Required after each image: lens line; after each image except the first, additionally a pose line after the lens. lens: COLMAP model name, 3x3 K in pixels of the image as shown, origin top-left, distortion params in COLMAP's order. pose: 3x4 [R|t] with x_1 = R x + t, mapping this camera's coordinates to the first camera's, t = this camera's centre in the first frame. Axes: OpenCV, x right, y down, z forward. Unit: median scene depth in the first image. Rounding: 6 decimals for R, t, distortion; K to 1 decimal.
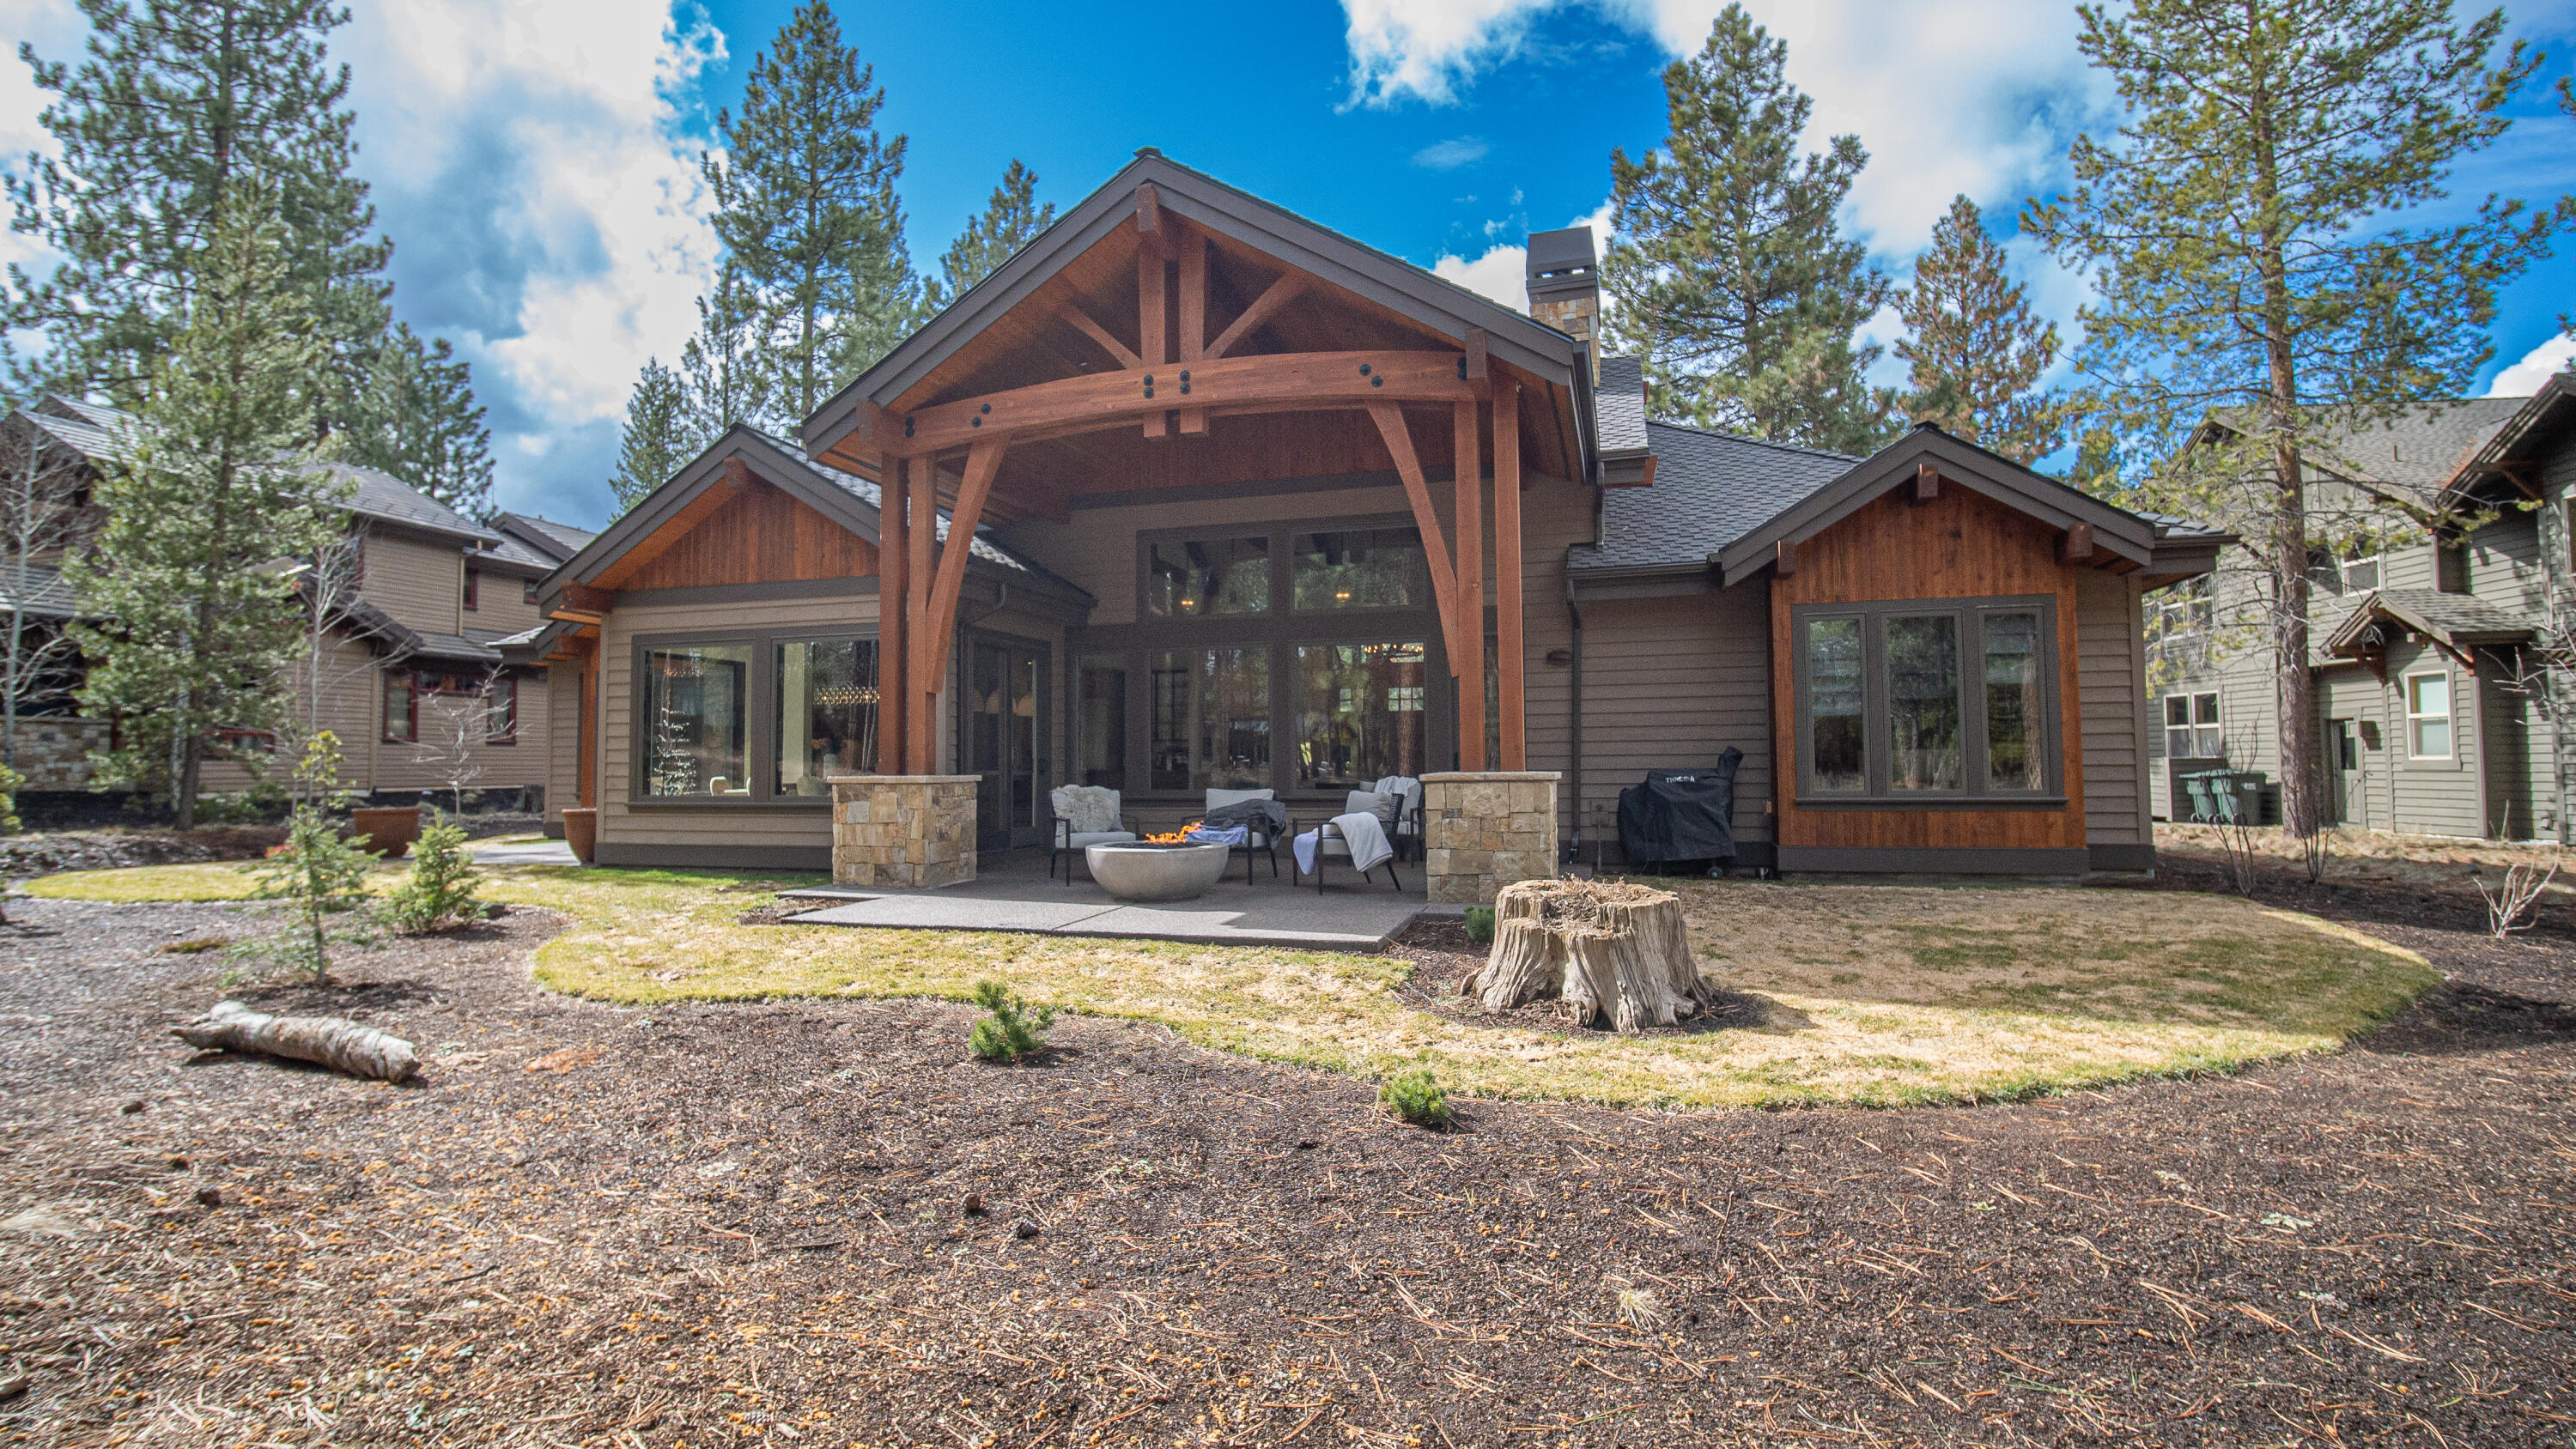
lens RADIAL K [[1156.1, 0, 1299.6], [0, 1156.1, 712.9], [0, 0, 1]] dist [-0.032117, -0.000421]
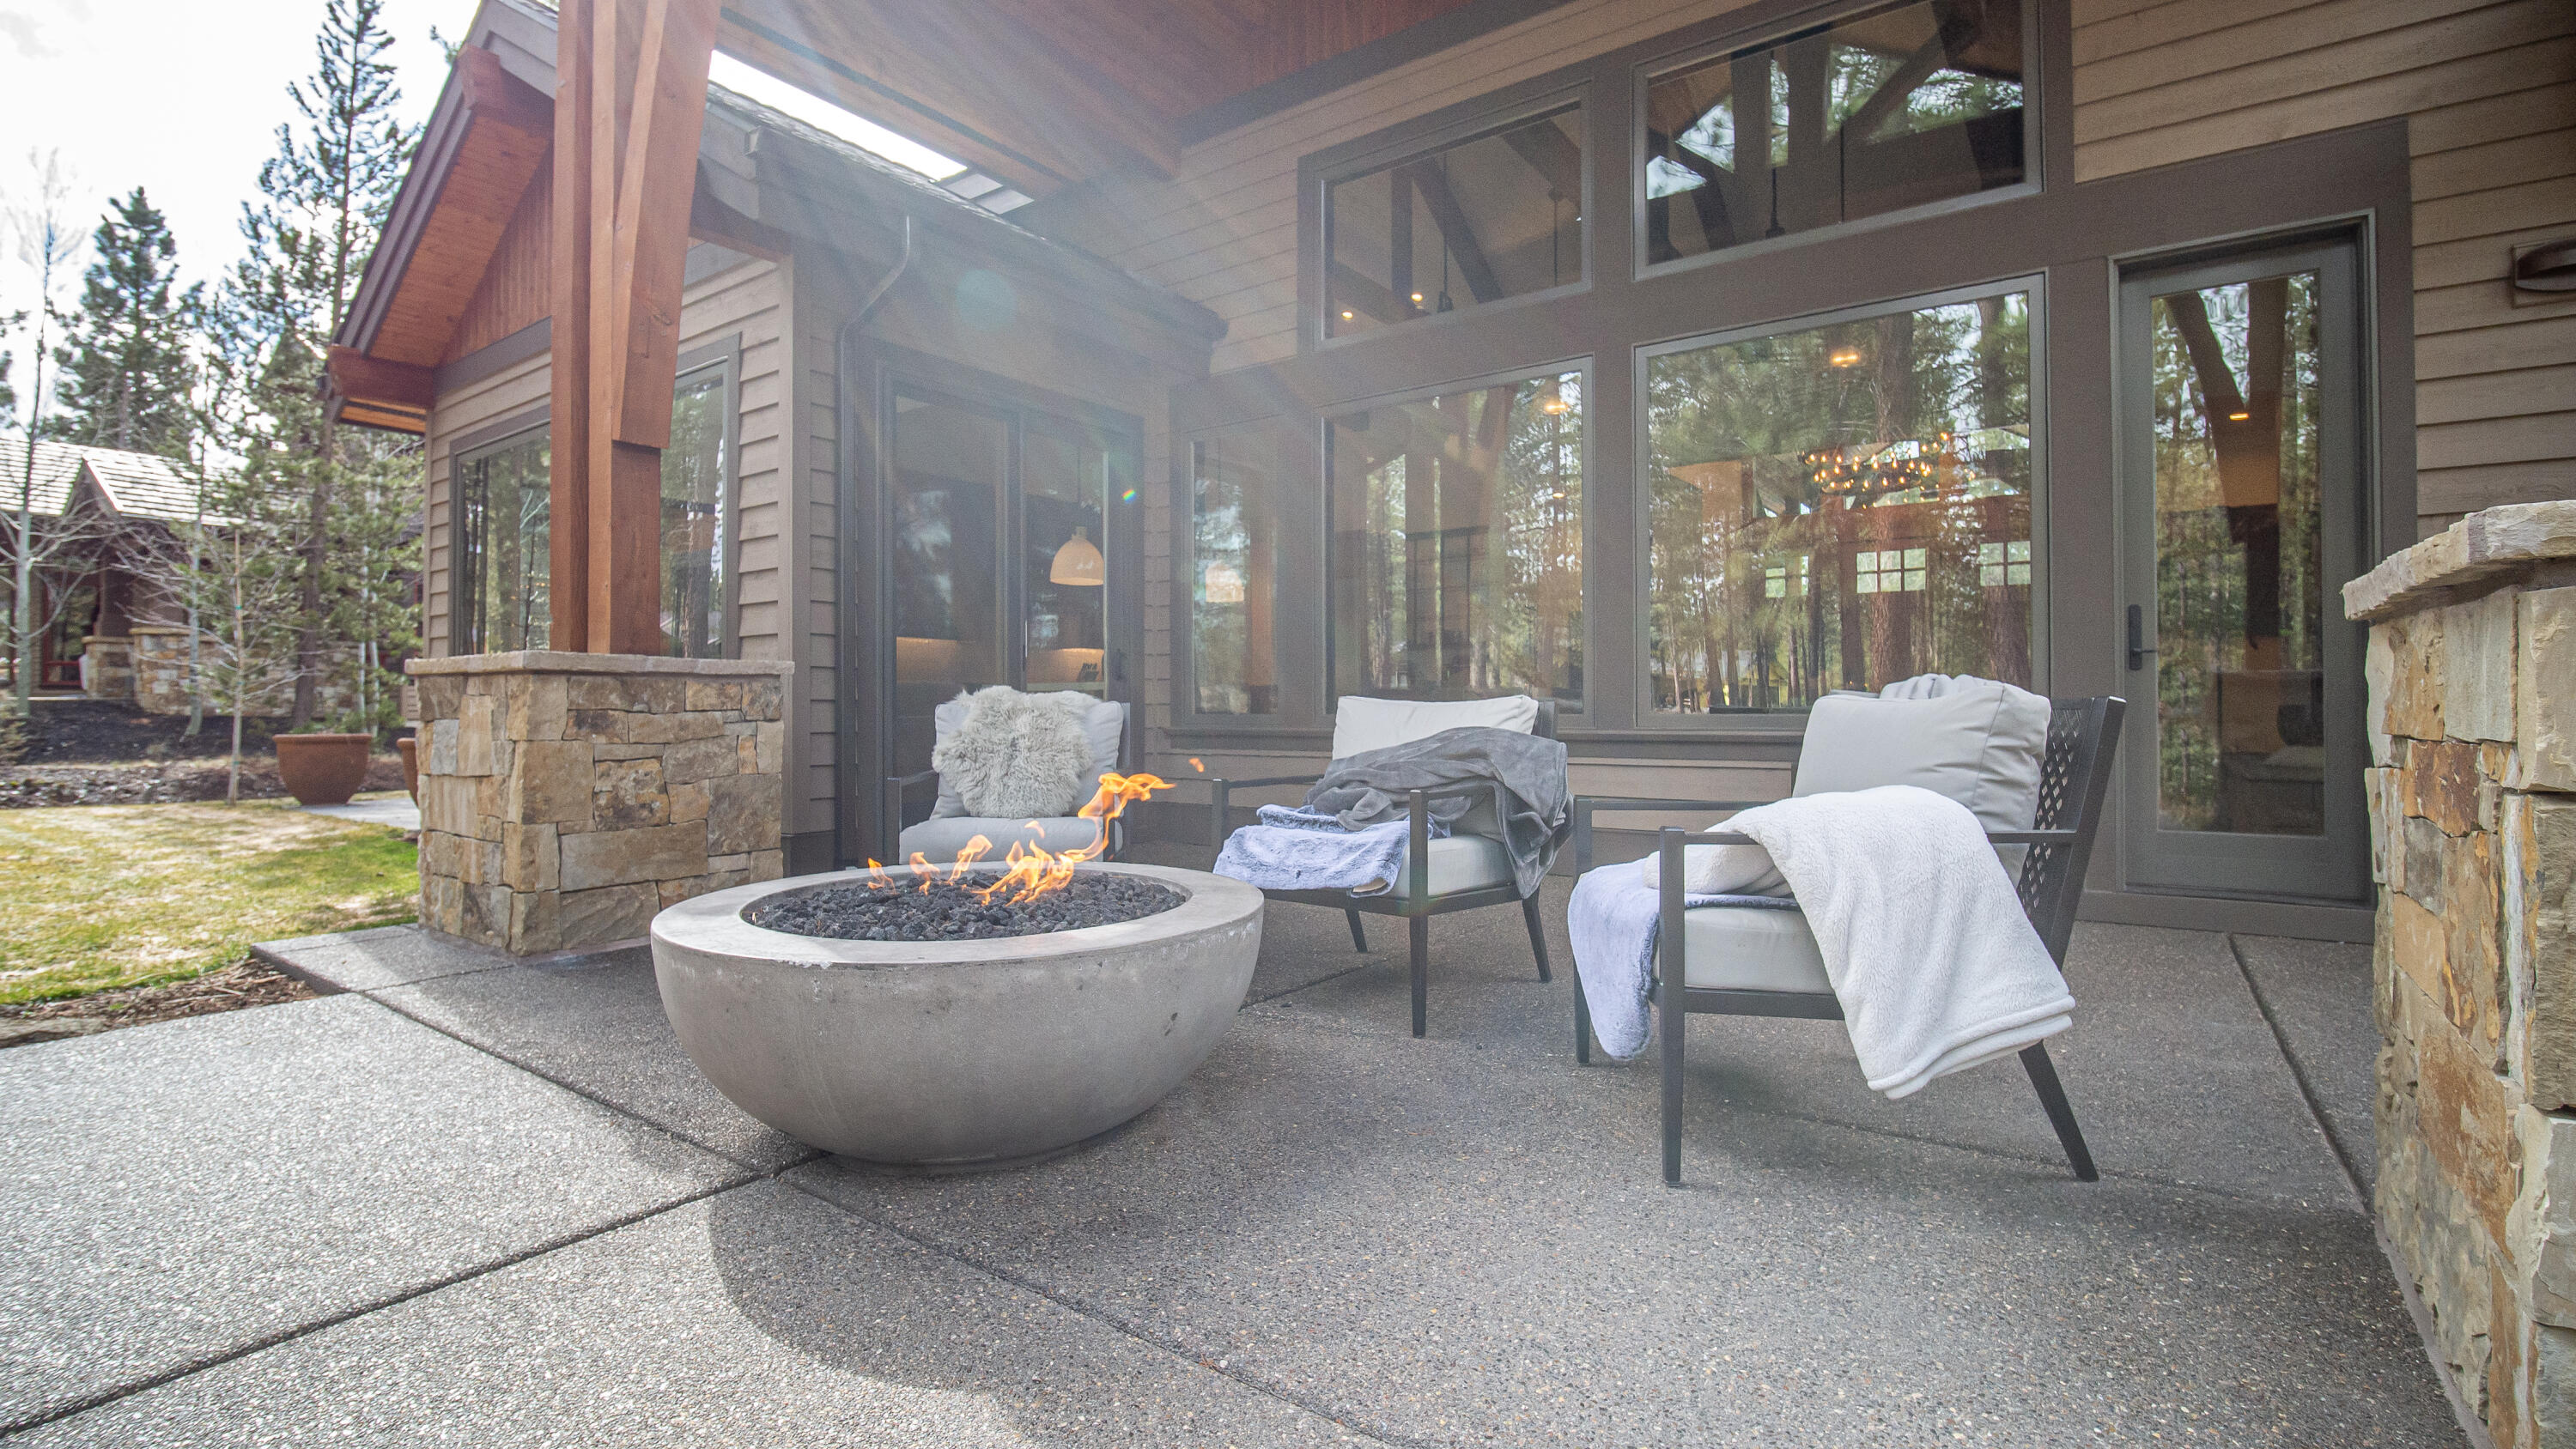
lens RADIAL K [[1156.1, 0, 1299.6], [0, 1156.1, 712.9], [0, 0, 1]] dist [-0.032117, -0.000421]
pose [[0.941069, 0.008210, -0.338115, 0.022441], [0.006315, 0.999105, 0.041835, 0.058755], [0.338156, -0.041505, 0.940174, 0.717411]]
